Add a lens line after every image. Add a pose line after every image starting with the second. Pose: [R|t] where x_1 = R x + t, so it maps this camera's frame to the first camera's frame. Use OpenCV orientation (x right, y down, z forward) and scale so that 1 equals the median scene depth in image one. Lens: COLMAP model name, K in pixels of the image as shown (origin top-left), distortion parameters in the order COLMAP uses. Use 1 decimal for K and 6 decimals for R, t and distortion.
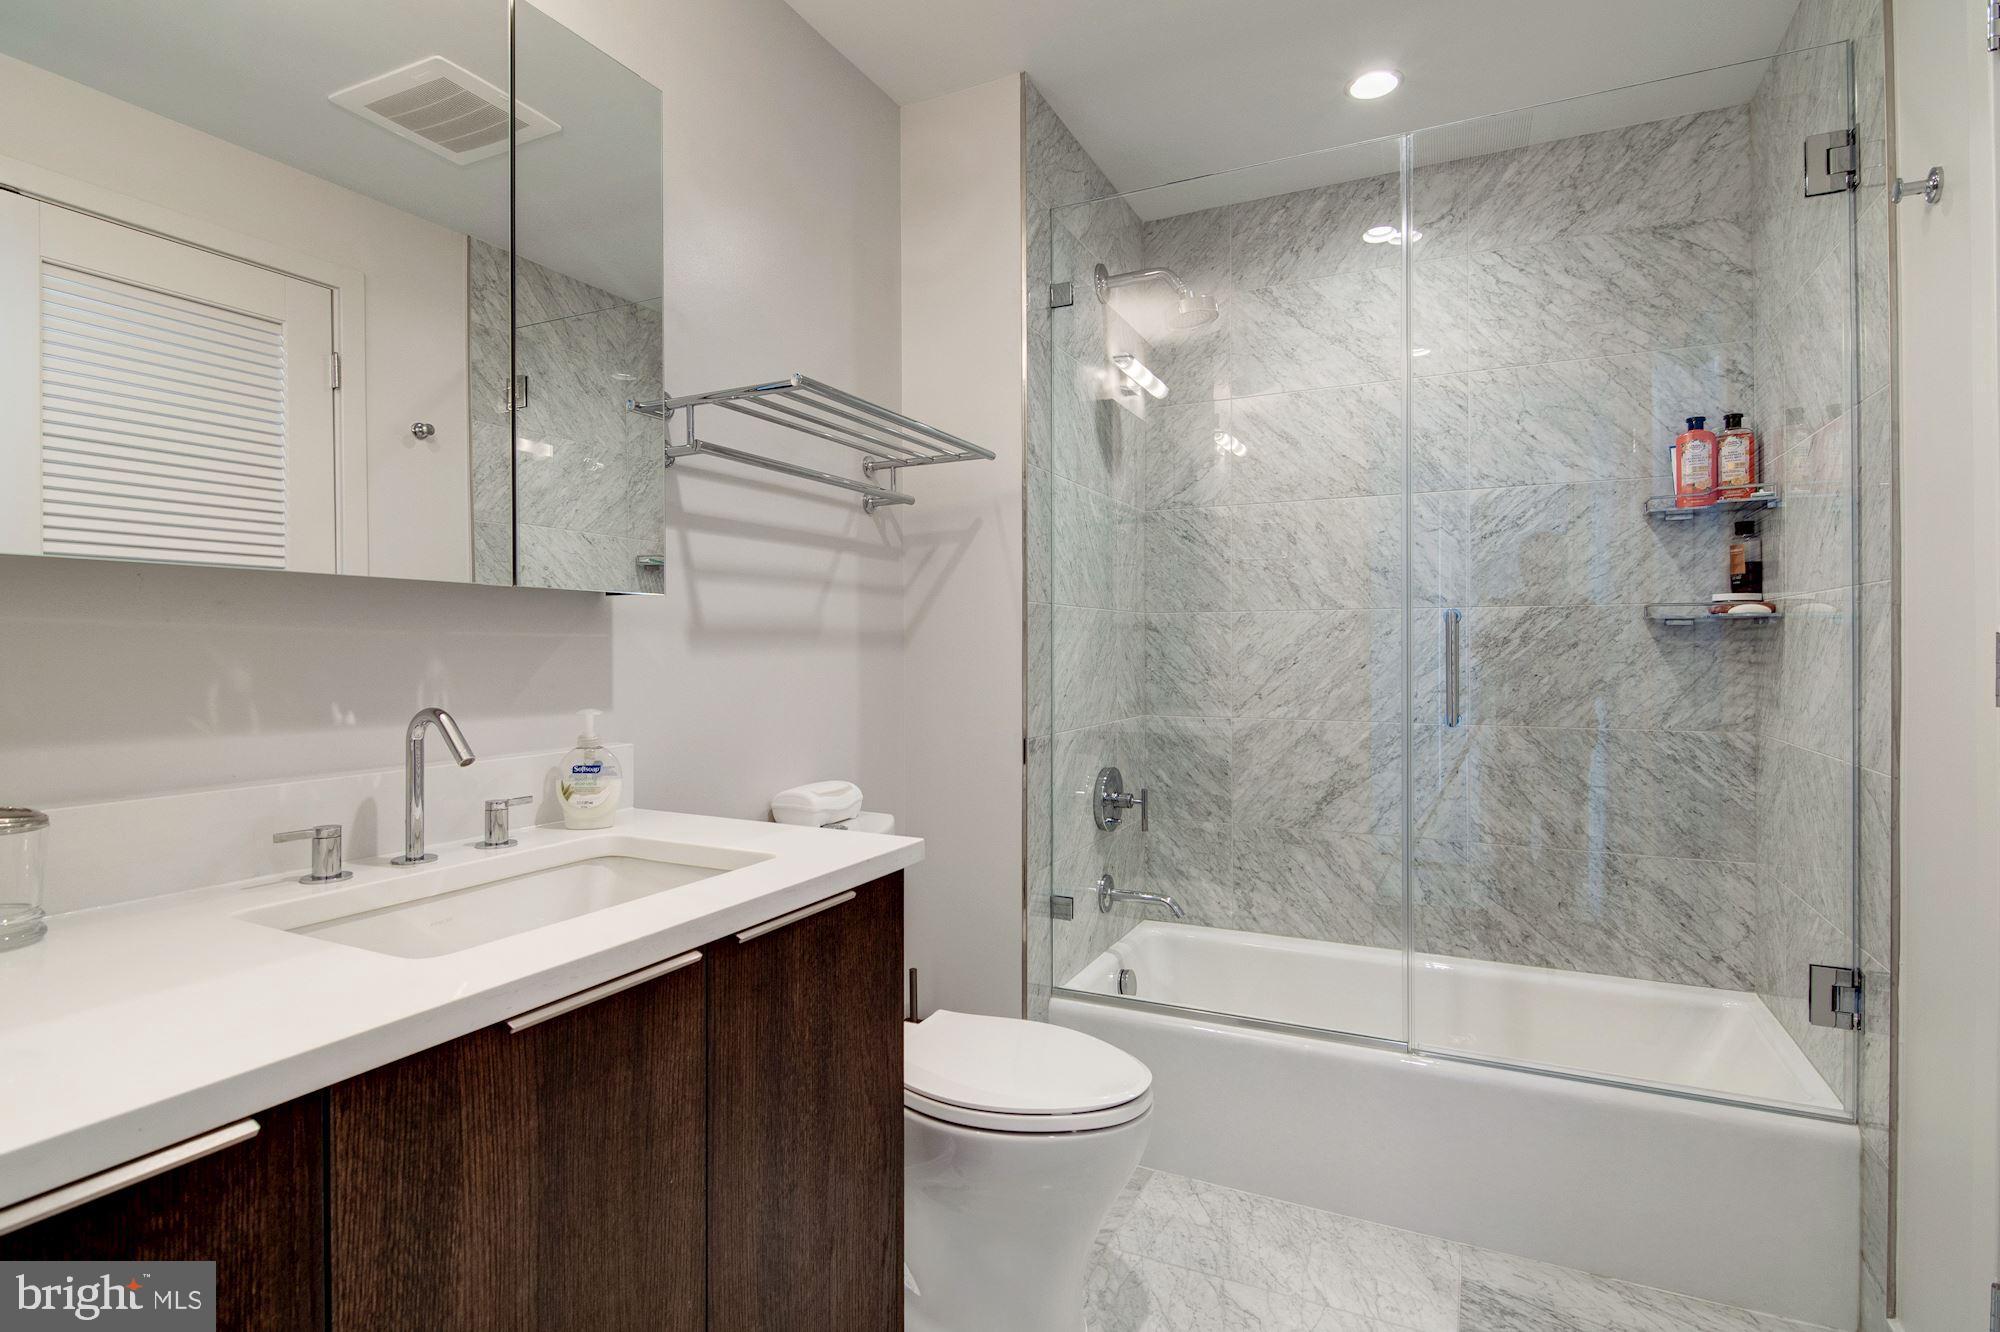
lens RADIAL K [[987.9, 0, 984.4], [0, 987.9, 651.8], [0, 0, 1]] dist [0.001950, -0.001237]
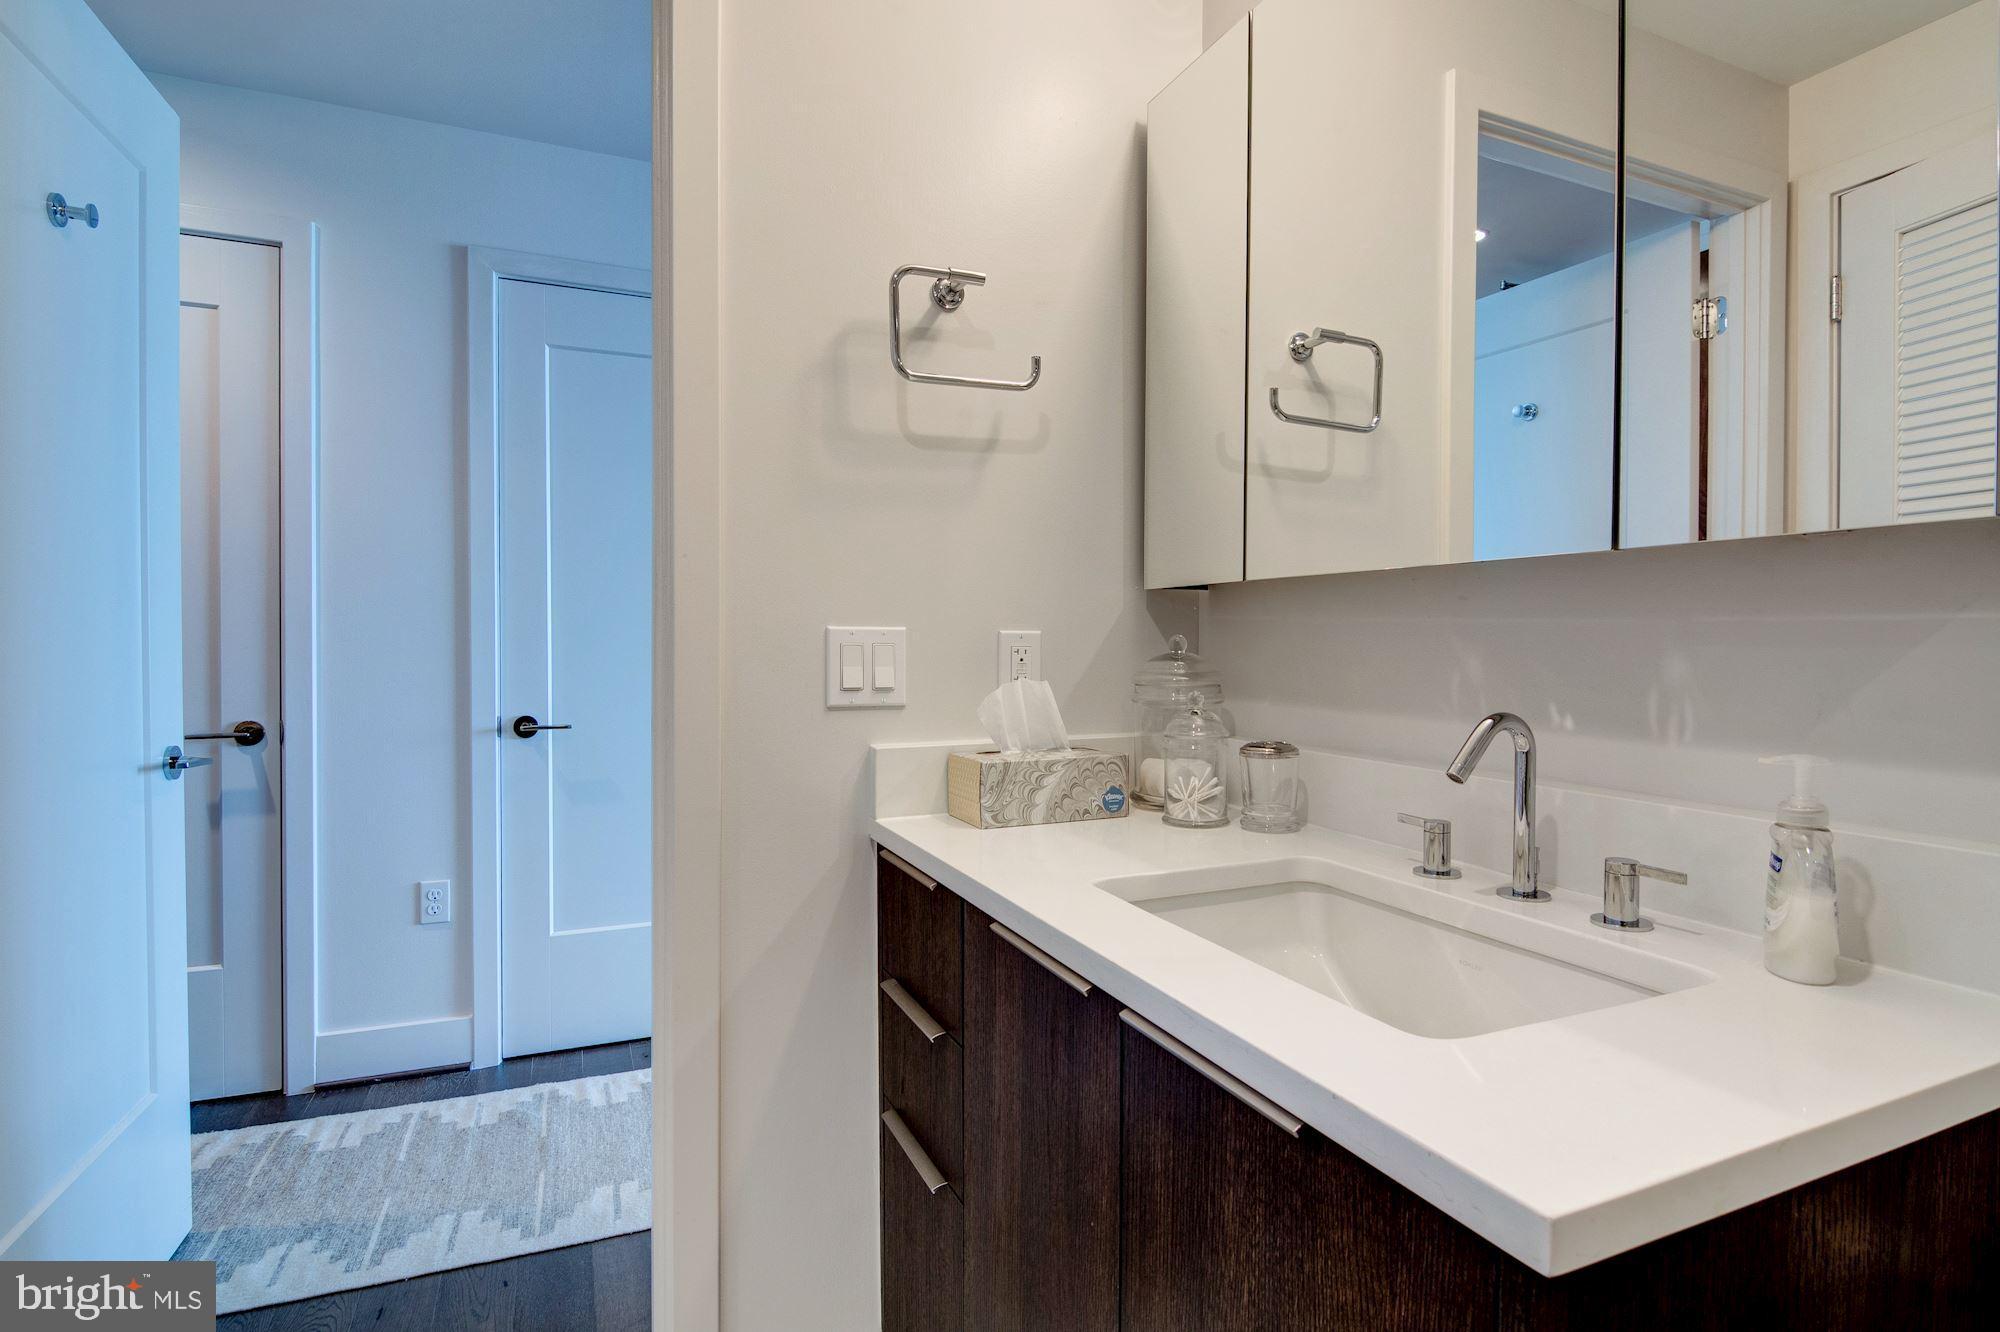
lens RADIAL K [[987.9, 0, 984.4], [0, 987.9, 651.8], [0, 0, 1]] dist [0.001950, -0.001237]
pose [[-0.640205, 0.005580, -0.768184, 0.350000], [-0.008251, 0.999866, 0.014139, -0.001484], [0.768159, 0.015391, -0.640074, 1.193023]]
